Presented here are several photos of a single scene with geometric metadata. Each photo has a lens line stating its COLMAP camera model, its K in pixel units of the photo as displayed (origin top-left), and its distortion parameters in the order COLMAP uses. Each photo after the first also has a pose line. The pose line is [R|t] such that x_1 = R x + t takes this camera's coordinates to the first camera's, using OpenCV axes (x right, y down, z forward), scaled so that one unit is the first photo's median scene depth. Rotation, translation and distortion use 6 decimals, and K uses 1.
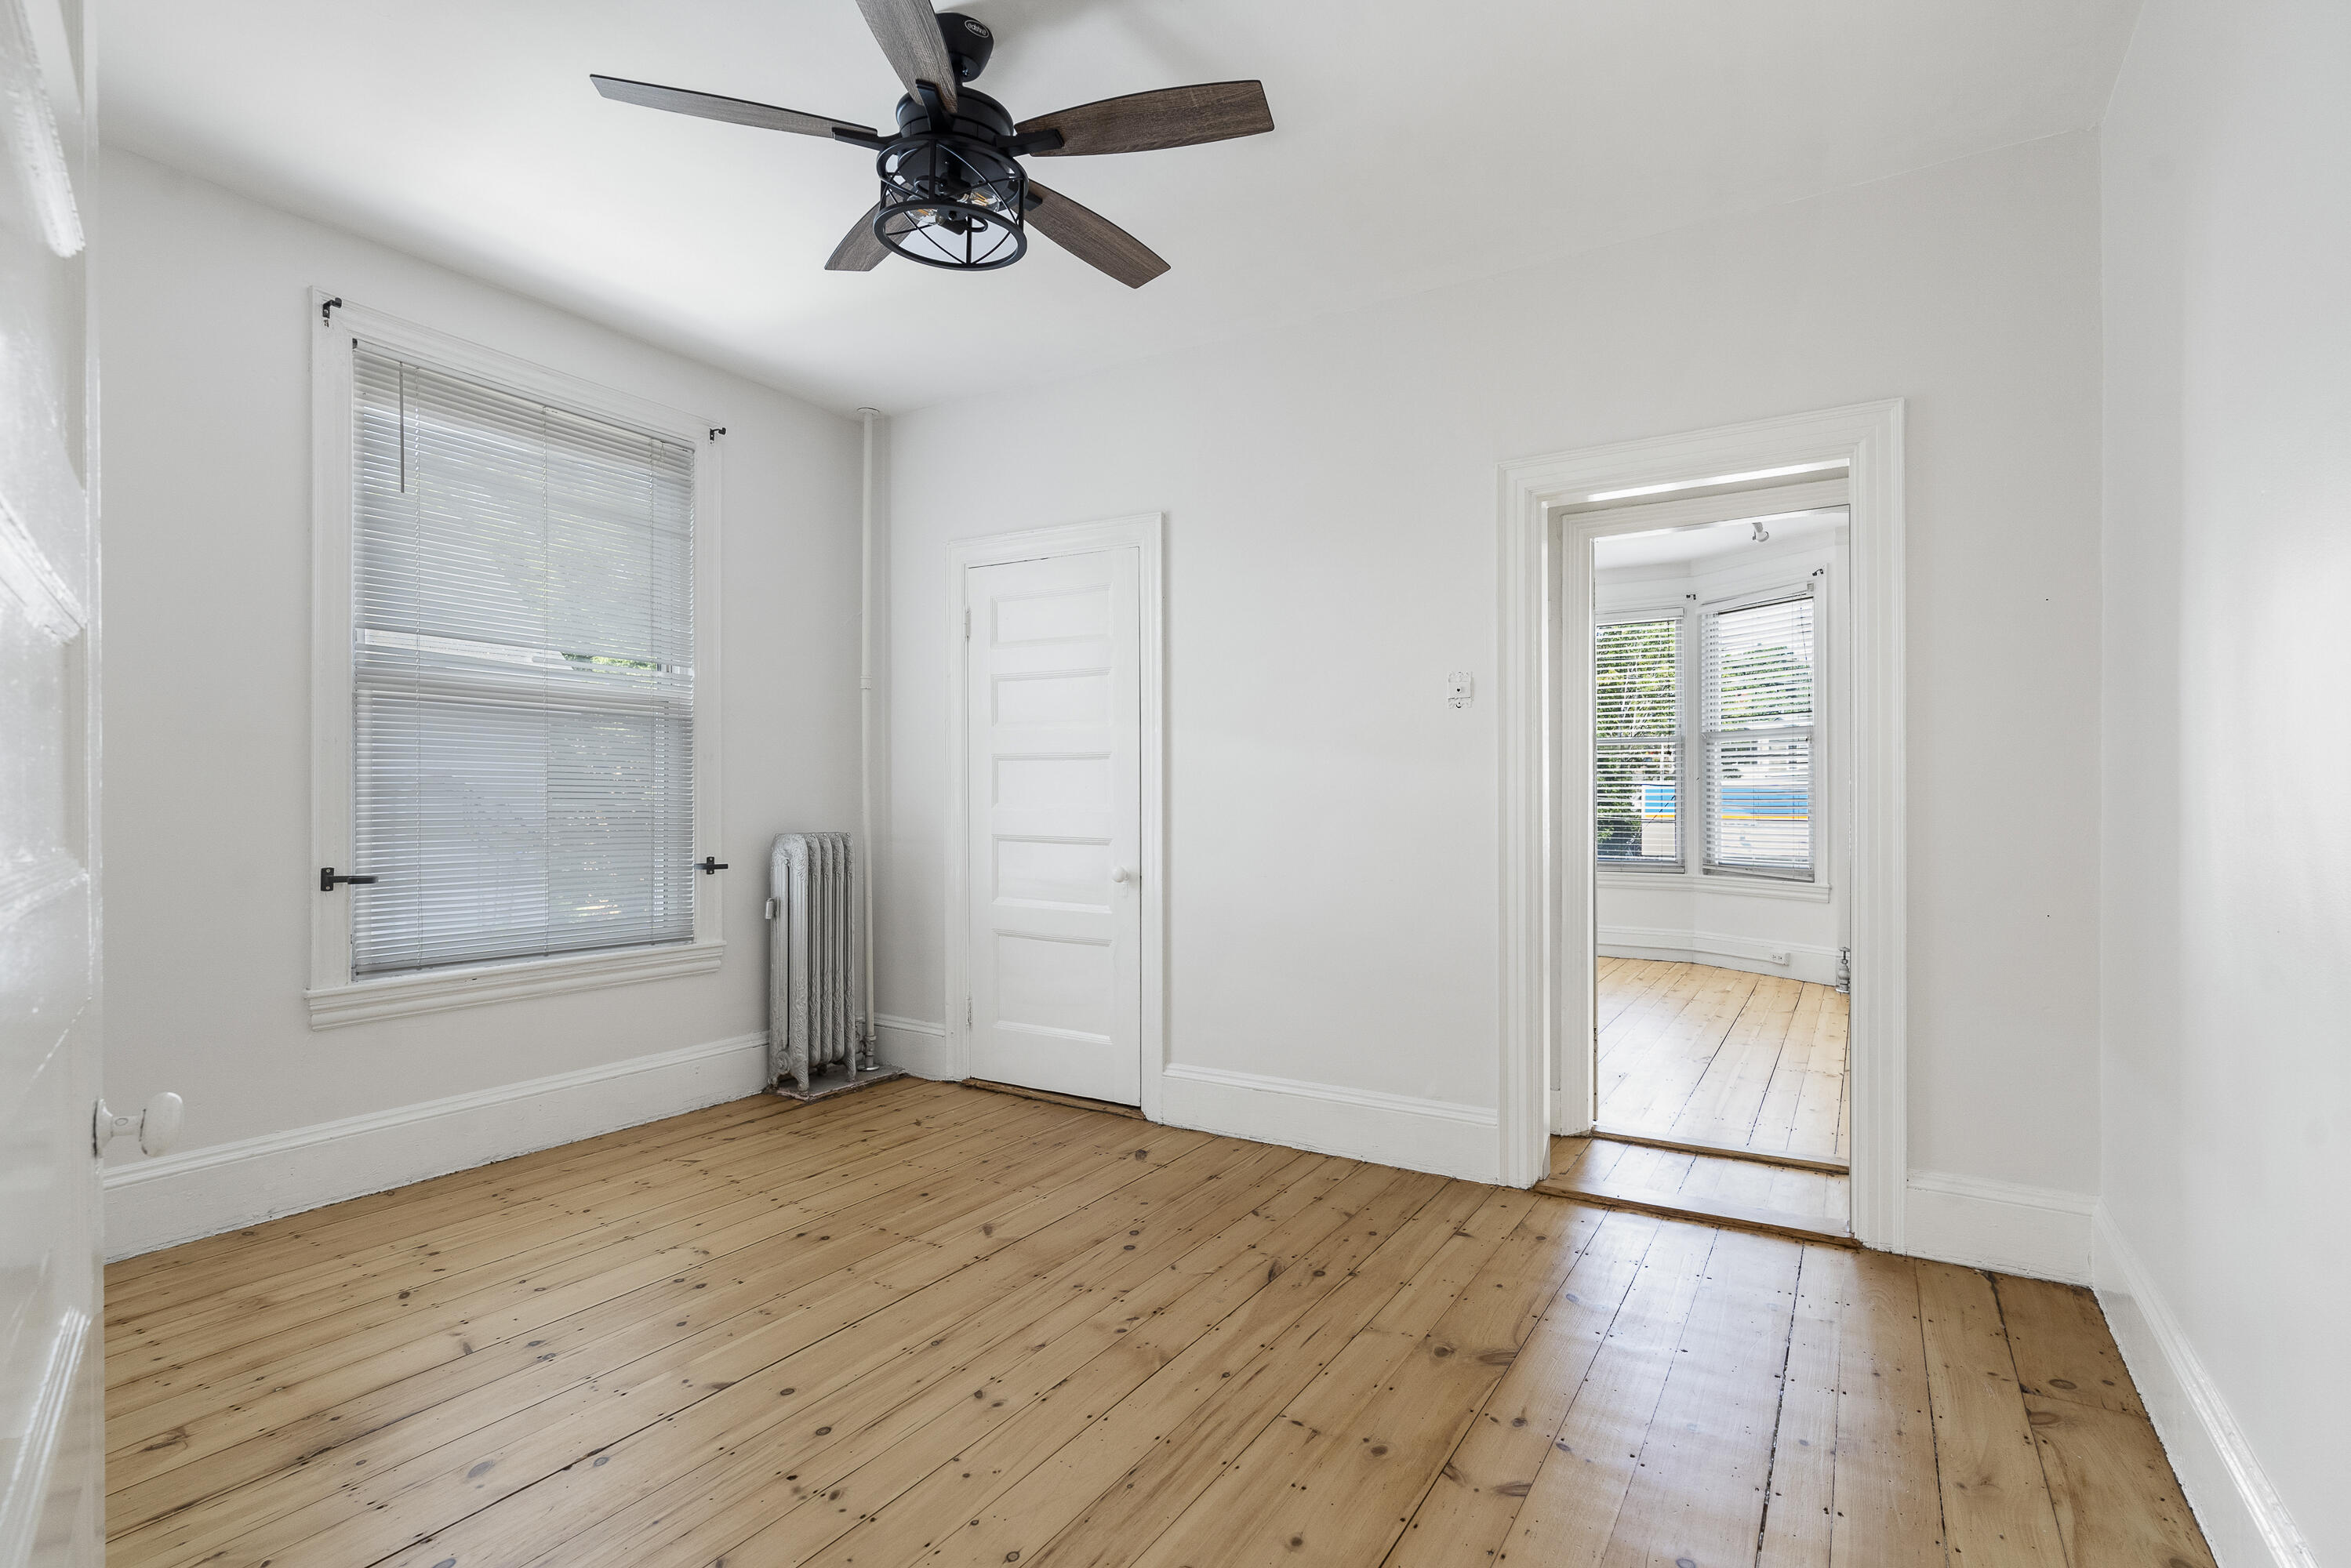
lens RADIAL K [[1117.3, 0, 1187.1], [0, 1117.3, 798.6], [0, 0, 1]] dist [-0.000828, -0.000126]
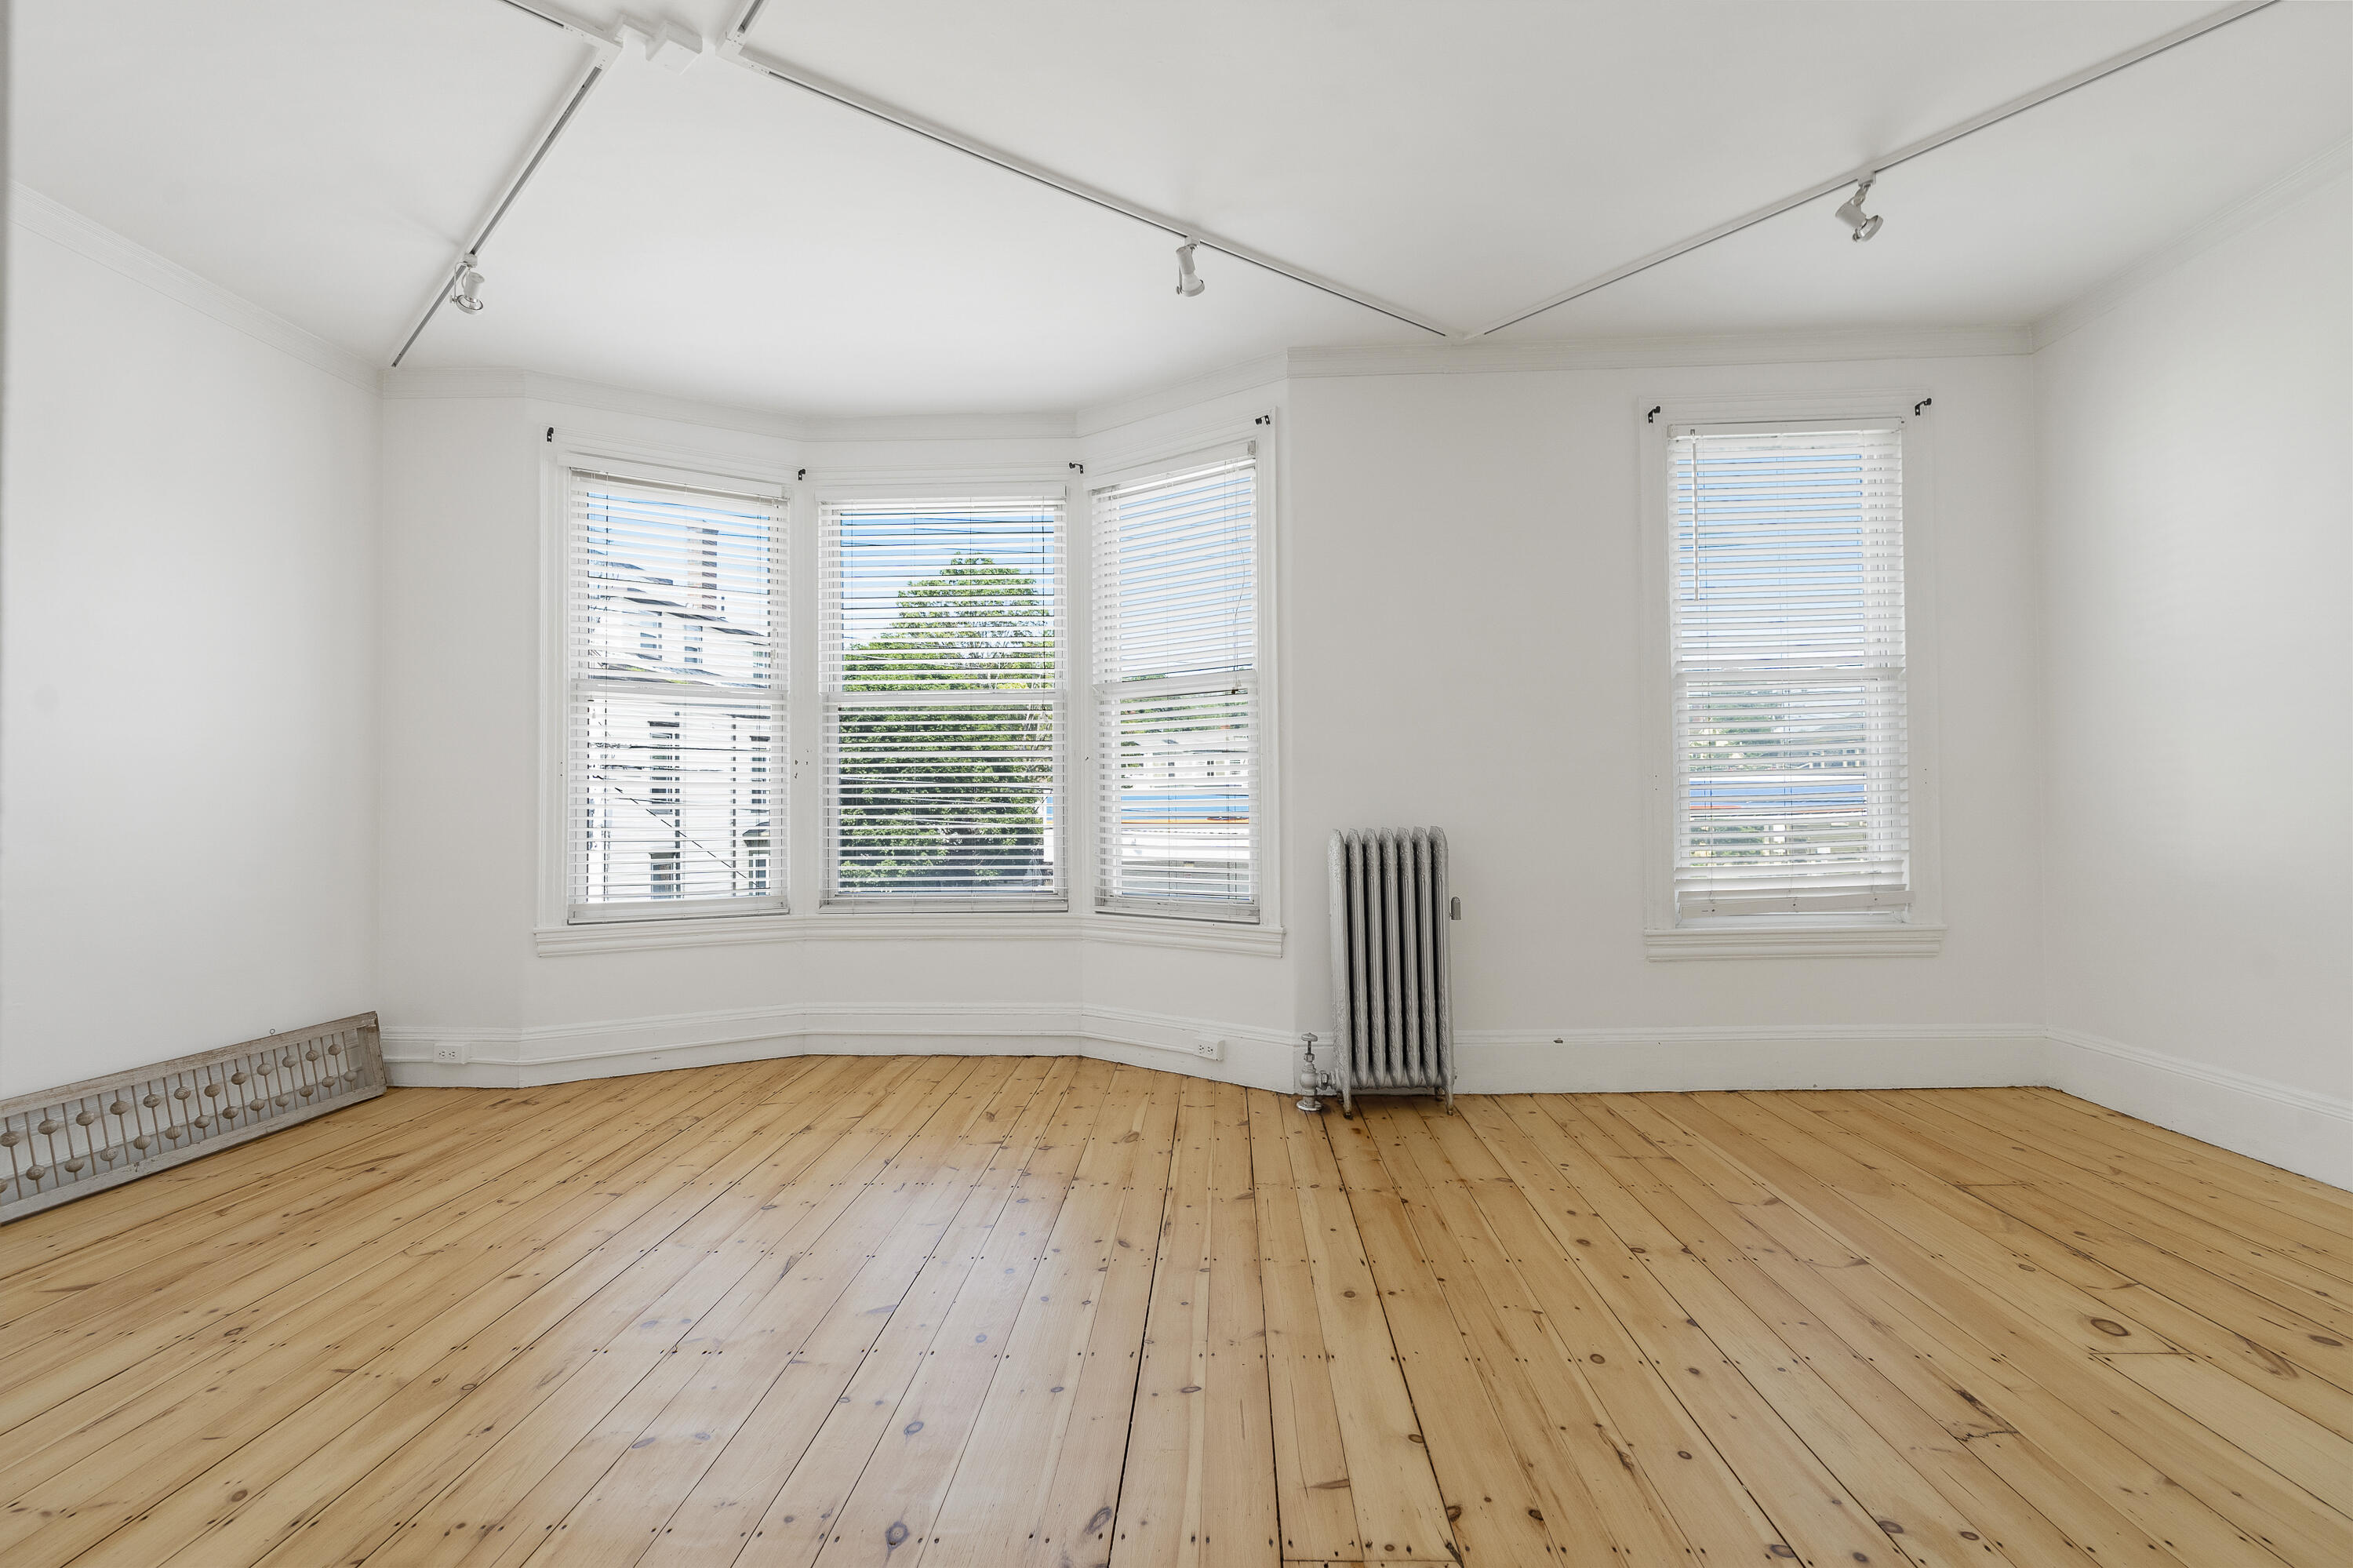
lens RADIAL K [[1071.5, 0, 1179.7], [0, 1071.5, 787.4], [0, 0, 1]] dist [-0.003168, -0.000003]
pose [[0.875125, 0.004615, 0.483875, 0.233374], [0.005394, 0.999799, -0.019291, 0.010601], [-0.483866, 0.019492, 0.874925, 0.495414]]
